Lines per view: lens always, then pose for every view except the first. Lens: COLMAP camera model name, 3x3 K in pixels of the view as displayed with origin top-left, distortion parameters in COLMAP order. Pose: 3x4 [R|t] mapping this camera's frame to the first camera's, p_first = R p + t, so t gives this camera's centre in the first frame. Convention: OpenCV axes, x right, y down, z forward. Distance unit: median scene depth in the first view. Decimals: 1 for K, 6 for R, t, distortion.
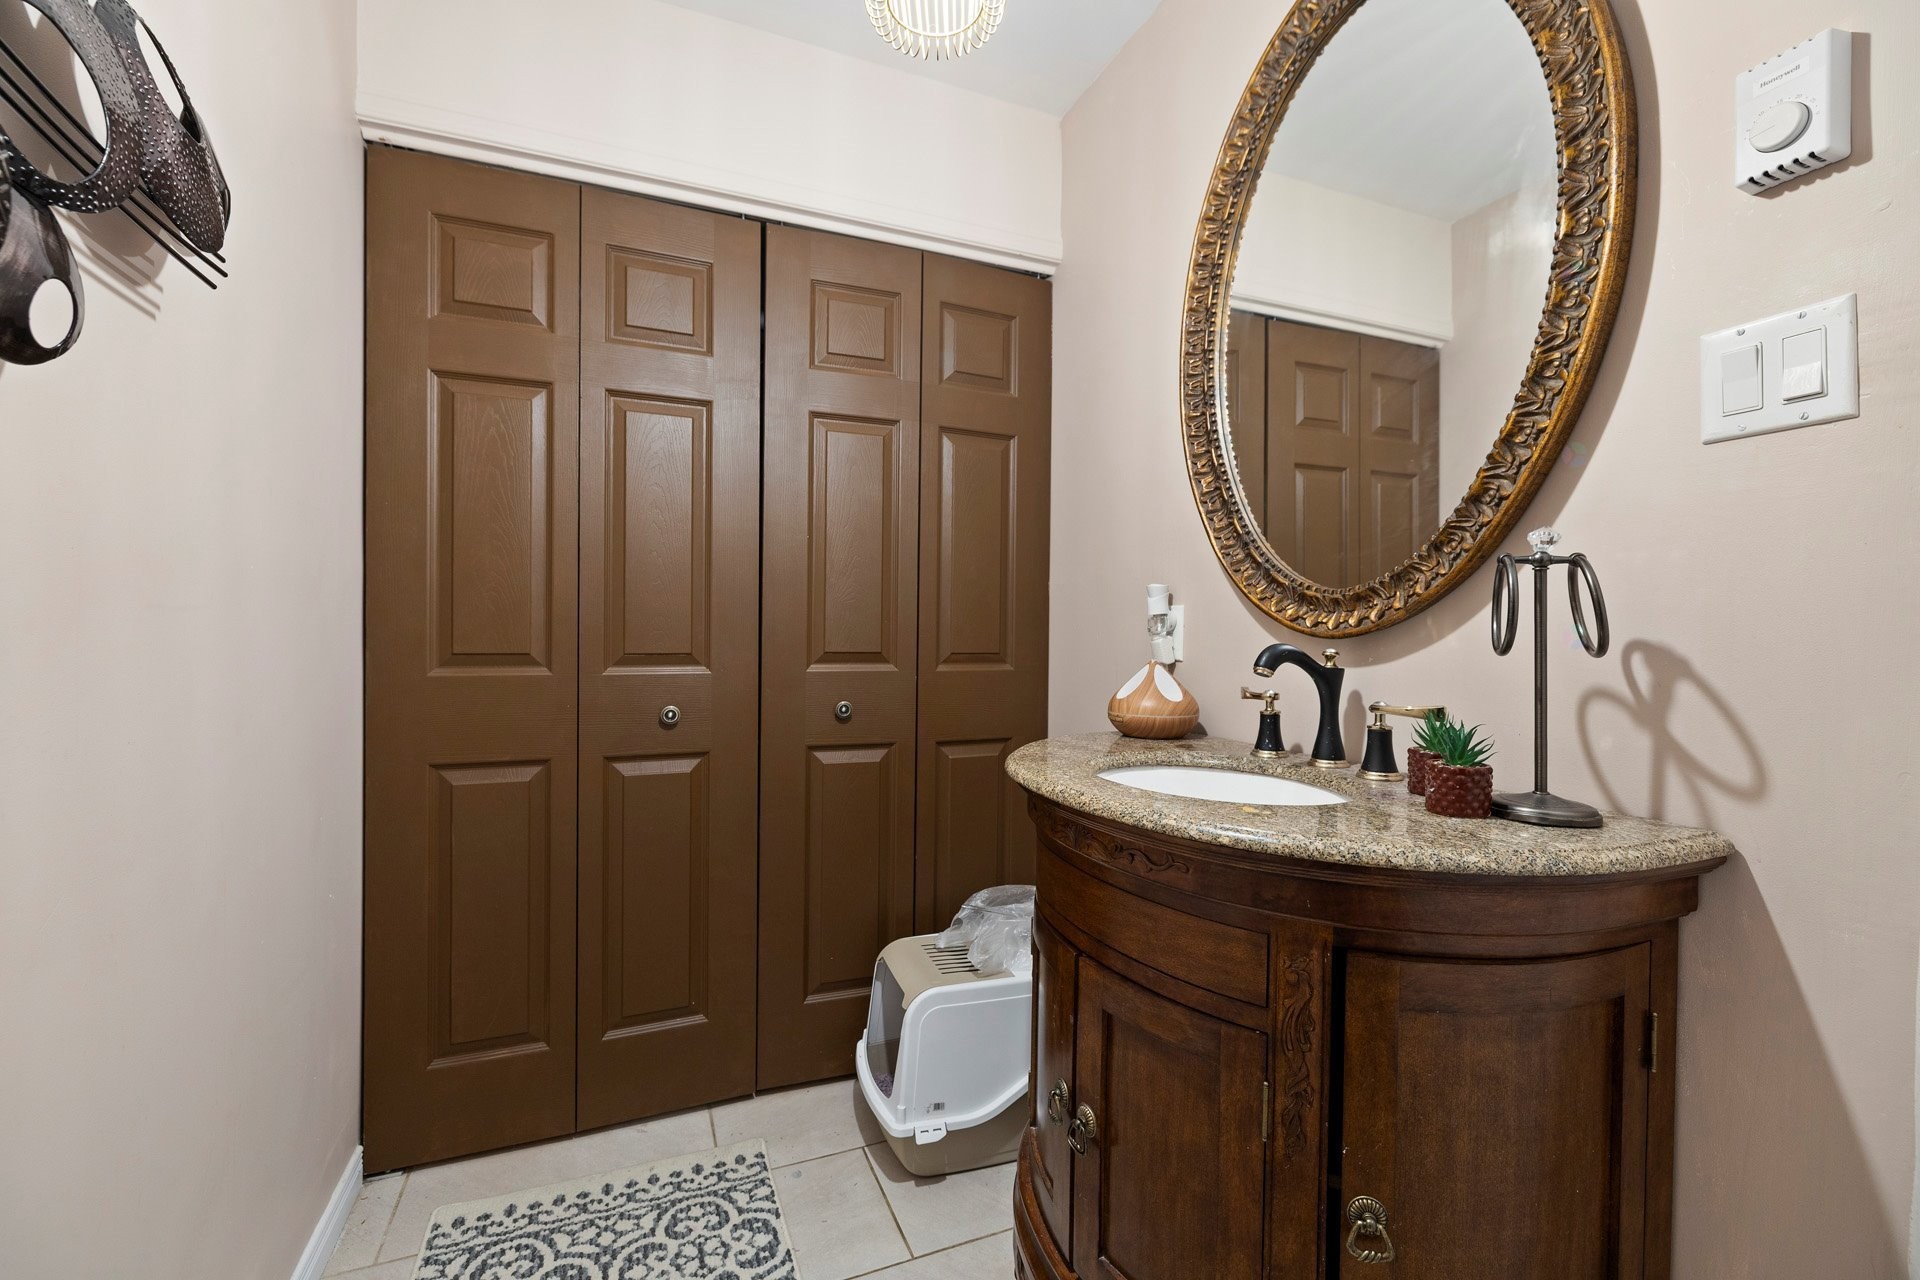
lens RADIAL K [[801.0, 0, 953.3], [0, 801.0, 637.9], [0, 0, 1]] dist [0.003282, 0.000217]
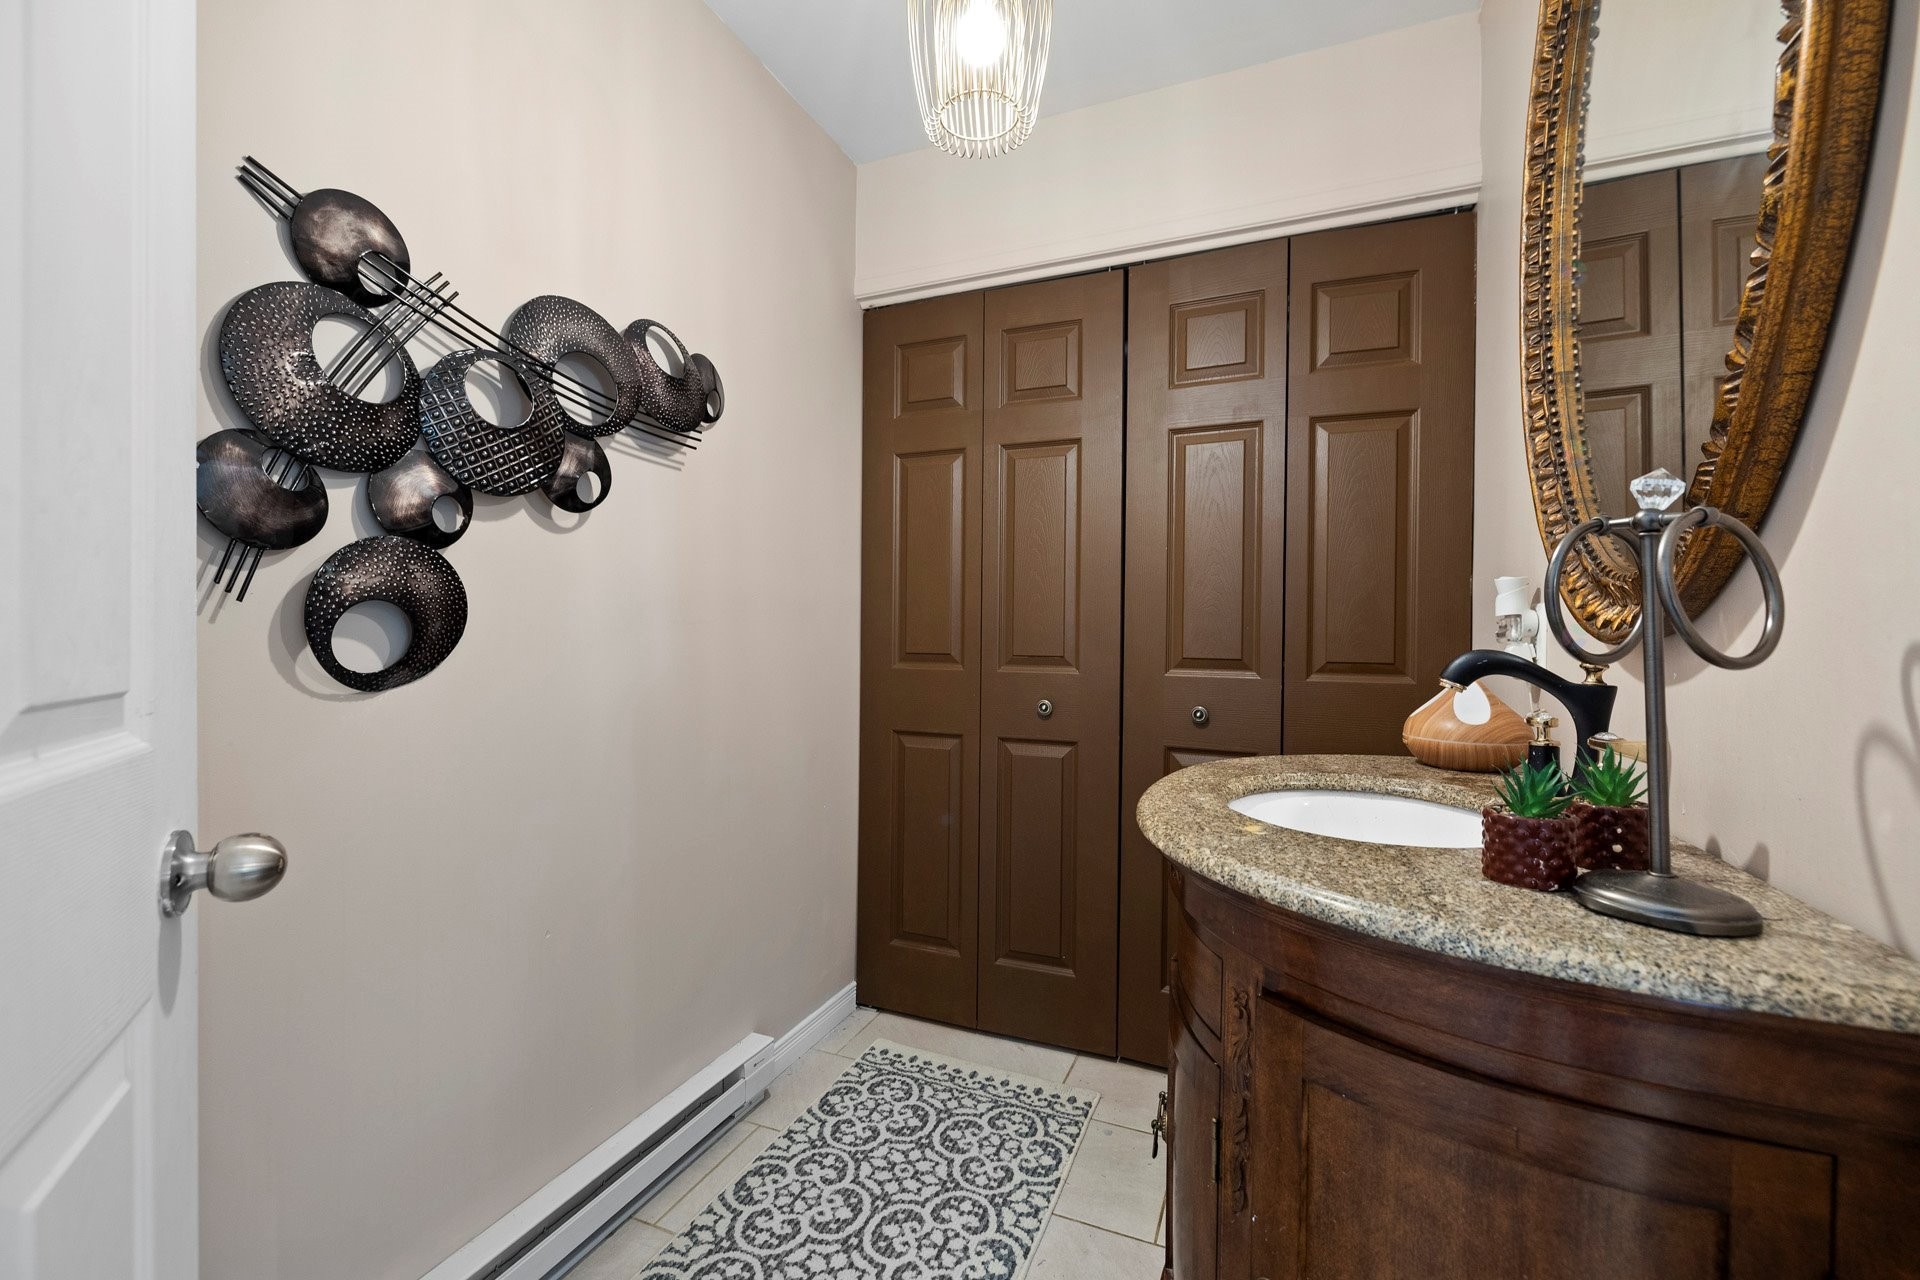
lens RADIAL K [[801.0, 0, 952.8], [0, 801.0, 638.4], [0, 0, 1]] dist [0.003282, 0.000217]
pose [[0.705851, 0.000786, -0.708360, 0.443455], [-0.010922, 0.999893, -0.009773, 0.007191], [0.708276, 0.014635, 0.705783, 0.068161]]
